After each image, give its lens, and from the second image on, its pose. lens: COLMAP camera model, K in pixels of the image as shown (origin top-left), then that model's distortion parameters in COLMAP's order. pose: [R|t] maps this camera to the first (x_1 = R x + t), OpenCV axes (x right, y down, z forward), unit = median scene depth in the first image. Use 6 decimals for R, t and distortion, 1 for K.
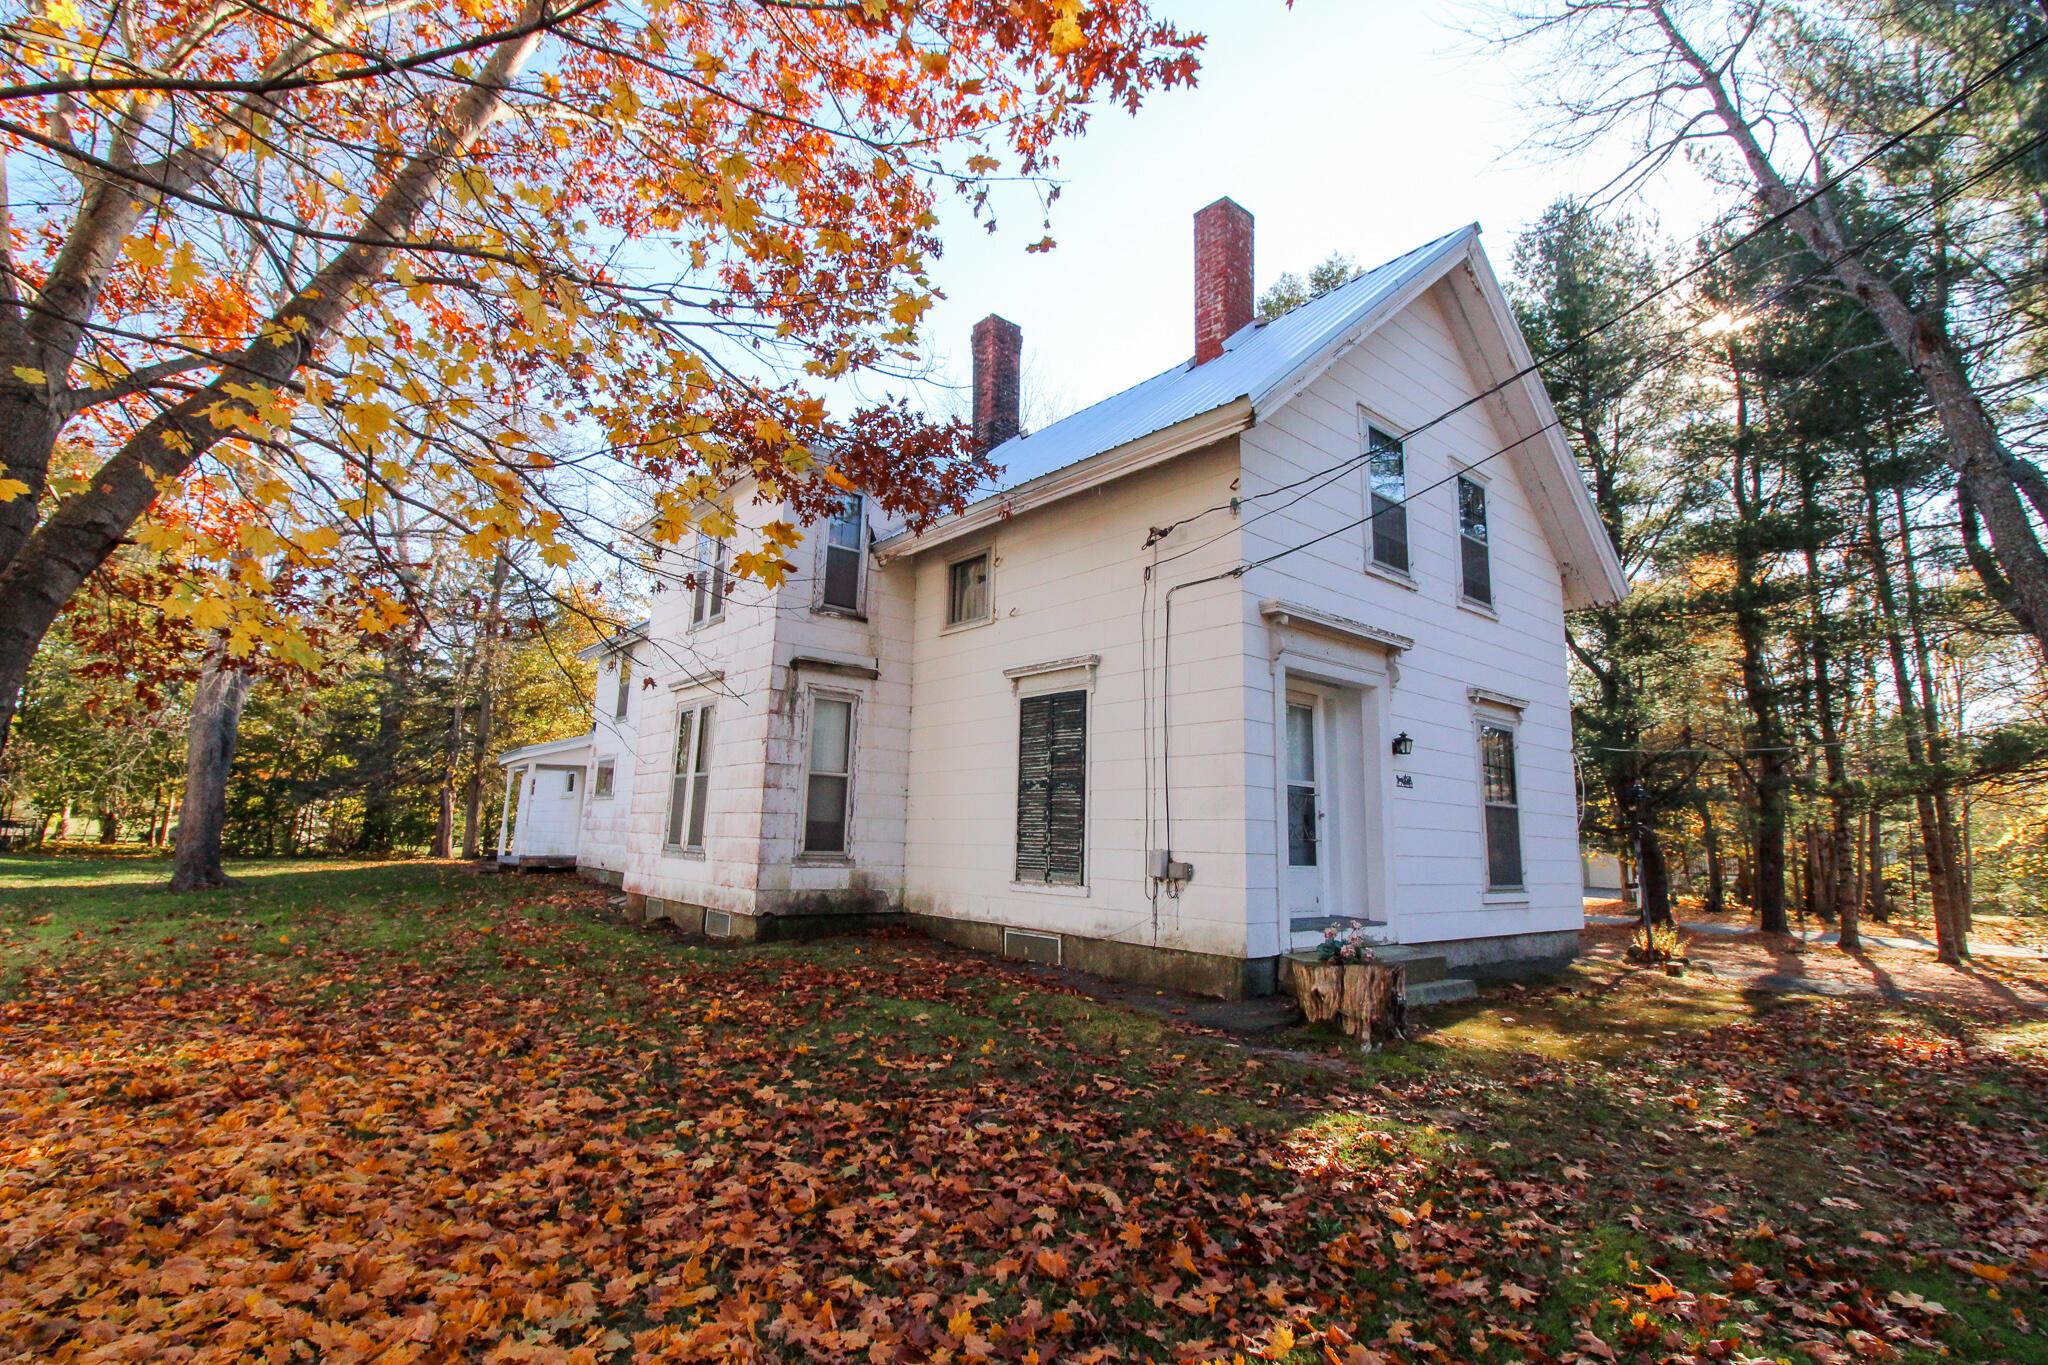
lens RADIAL K [[947.9, 0, 1010.5], [0, 947.9, 673.5], [0, 0, 1]] dist [-0.004953, -0.009836]
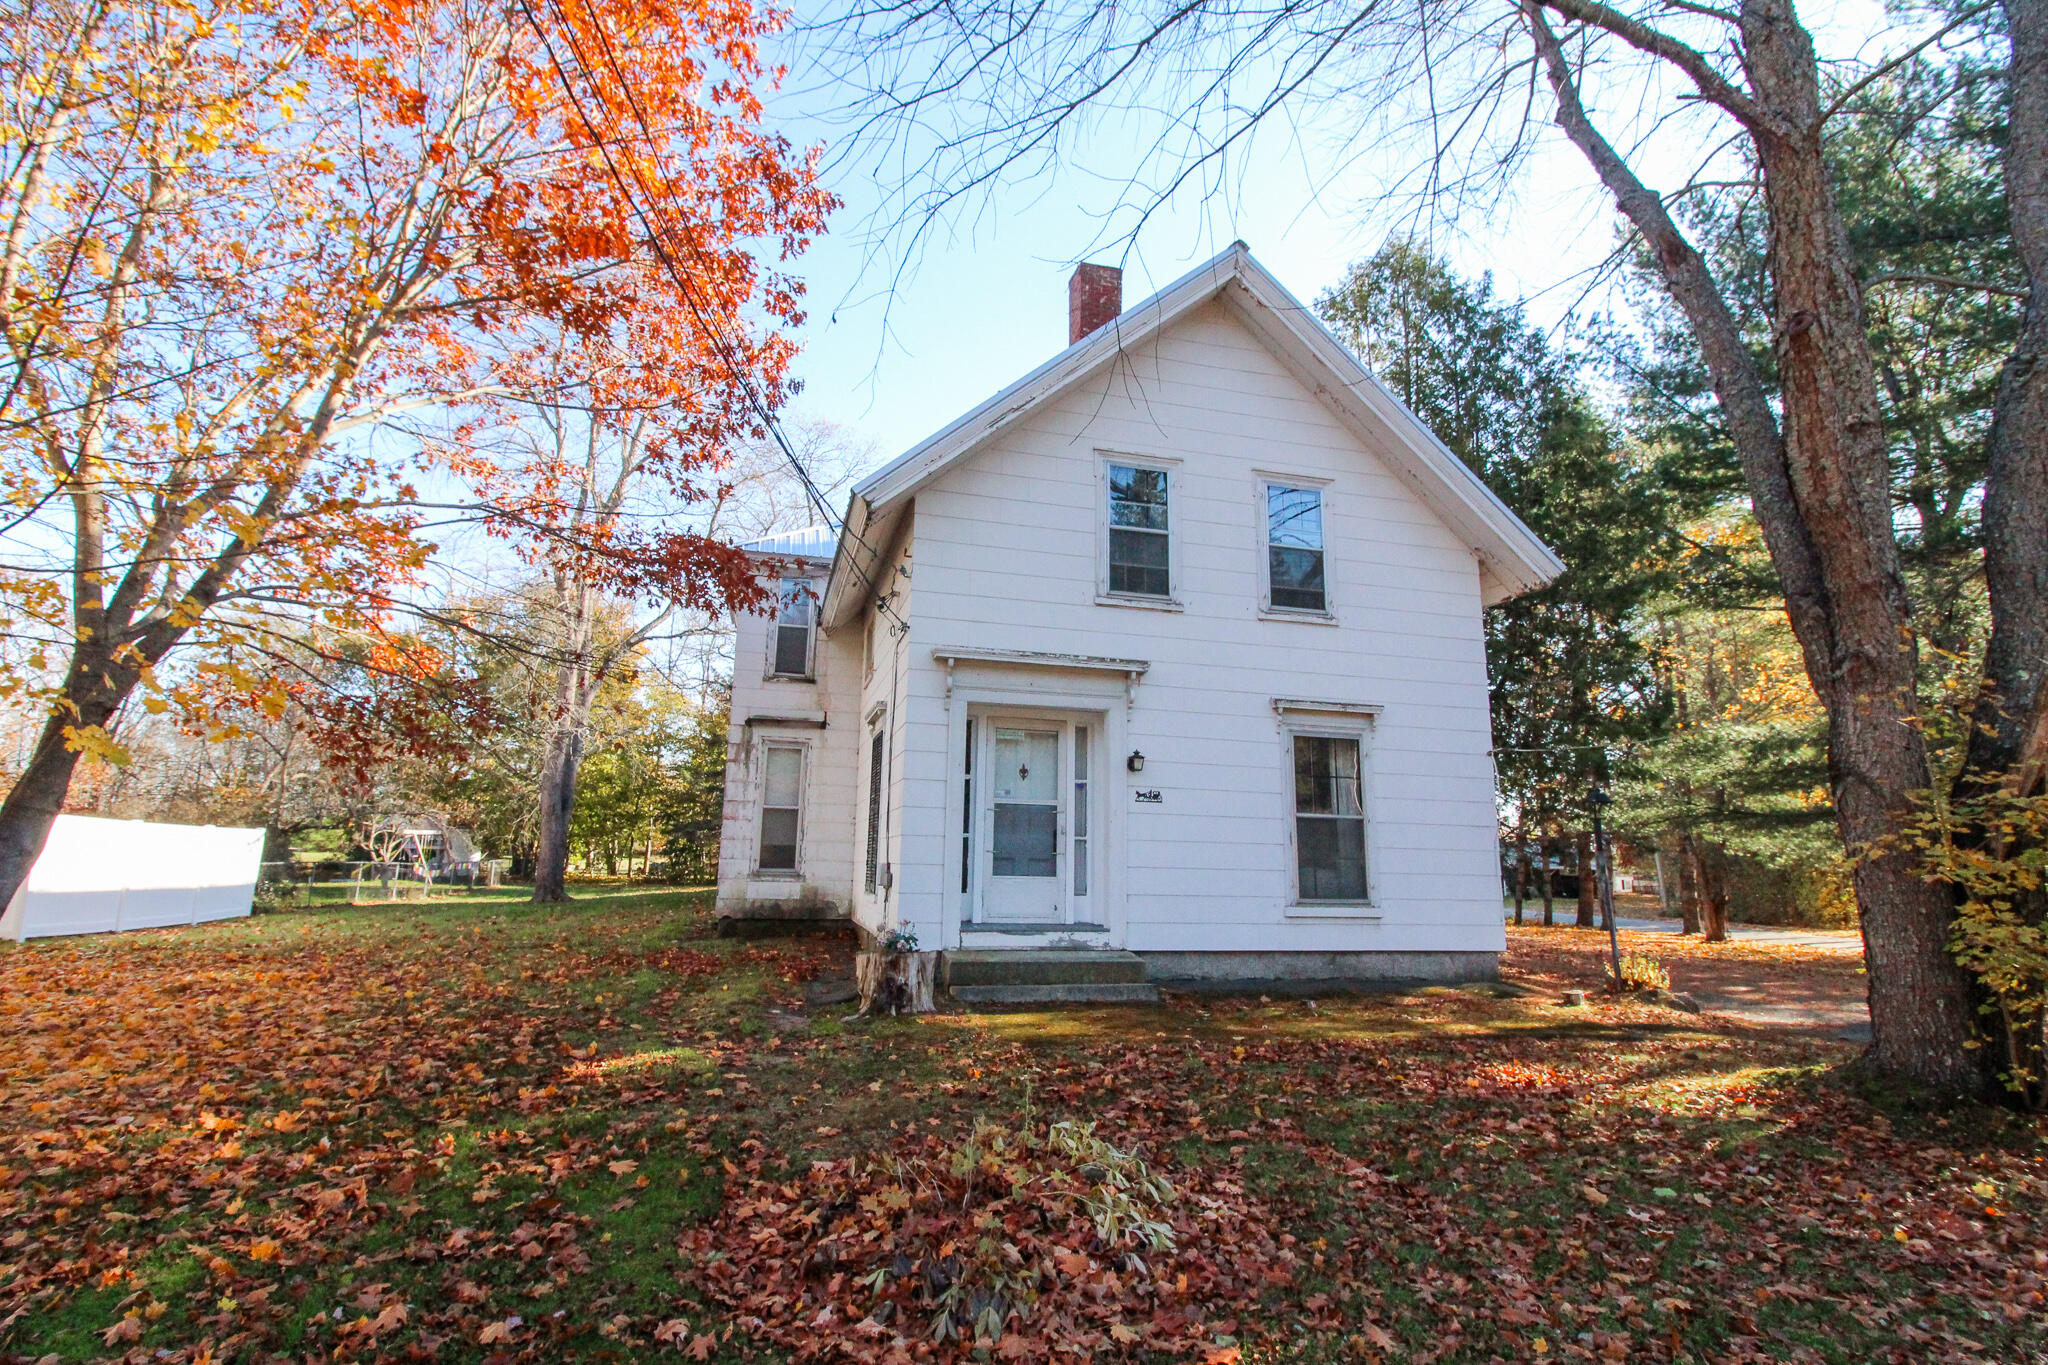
lens RADIAL K [[947.9, 0, 1013.5], [0, 947.9, 673.6], [0, 0, 1]] dist [-0.004953, -0.009836]
pose [[0.906231, -0.091787, -0.412700, 0.719490], [0.078892, 0.995716, -0.048218, 0.016530], [0.415358, 0.011138, 0.909590, -0.022414]]
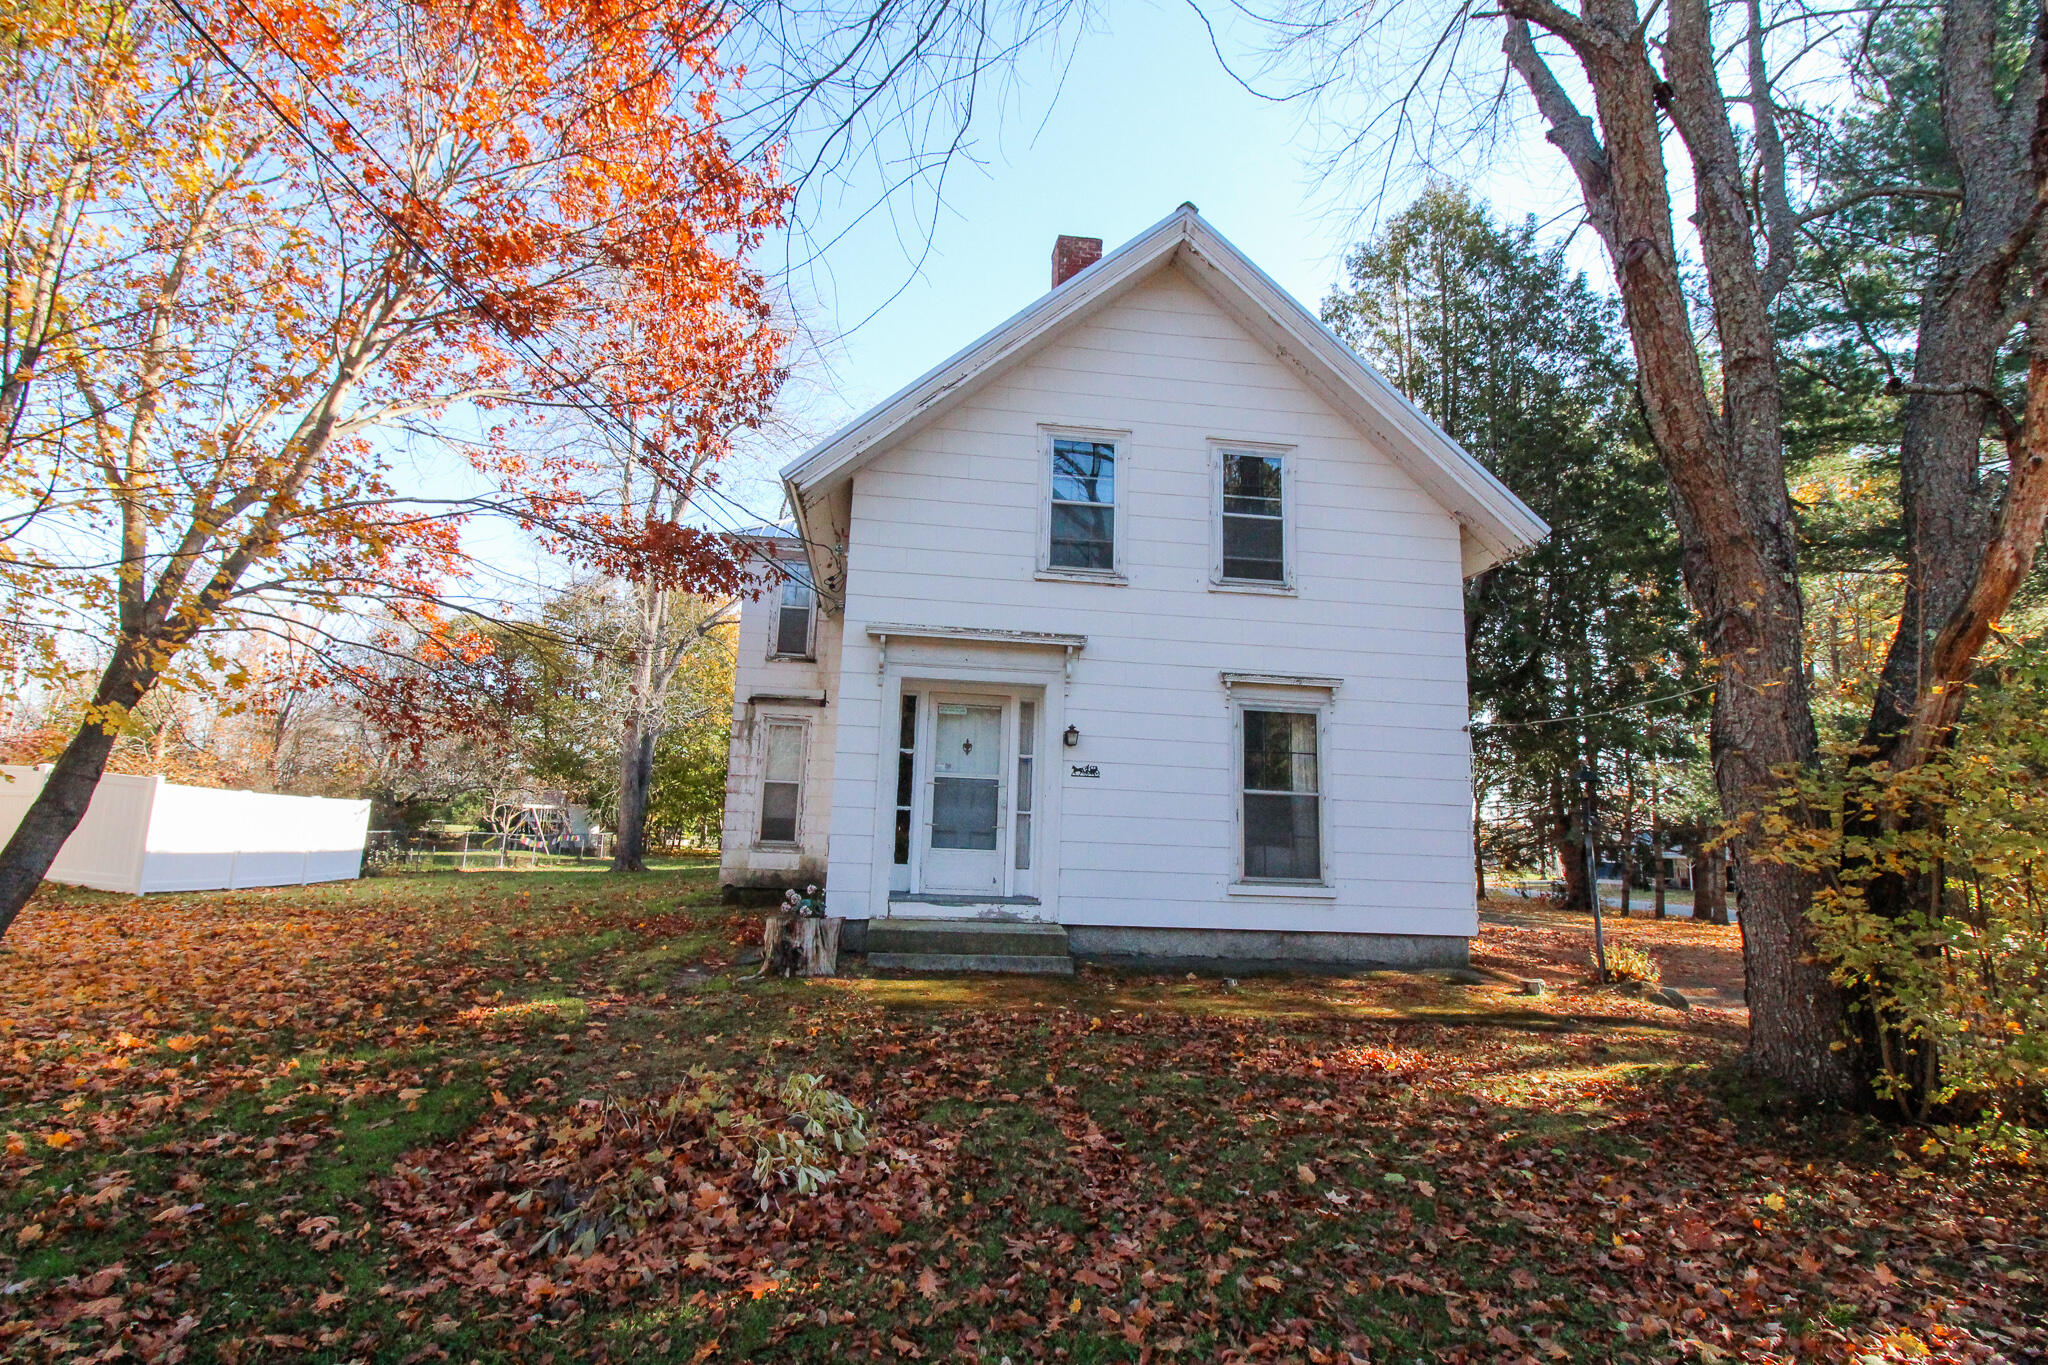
lens RADIAL K [[947.9, 0, 1010.2], [0, 947.9, 672.5], [0, 0, 1]] dist [-0.004953, -0.009836]
pose [[0.844130, -0.091577, -0.528259, 0.901476], [0.082313, 0.995759, -0.041090, 0.040702], [0.529782, -0.008797, 0.848088, 0.064321]]
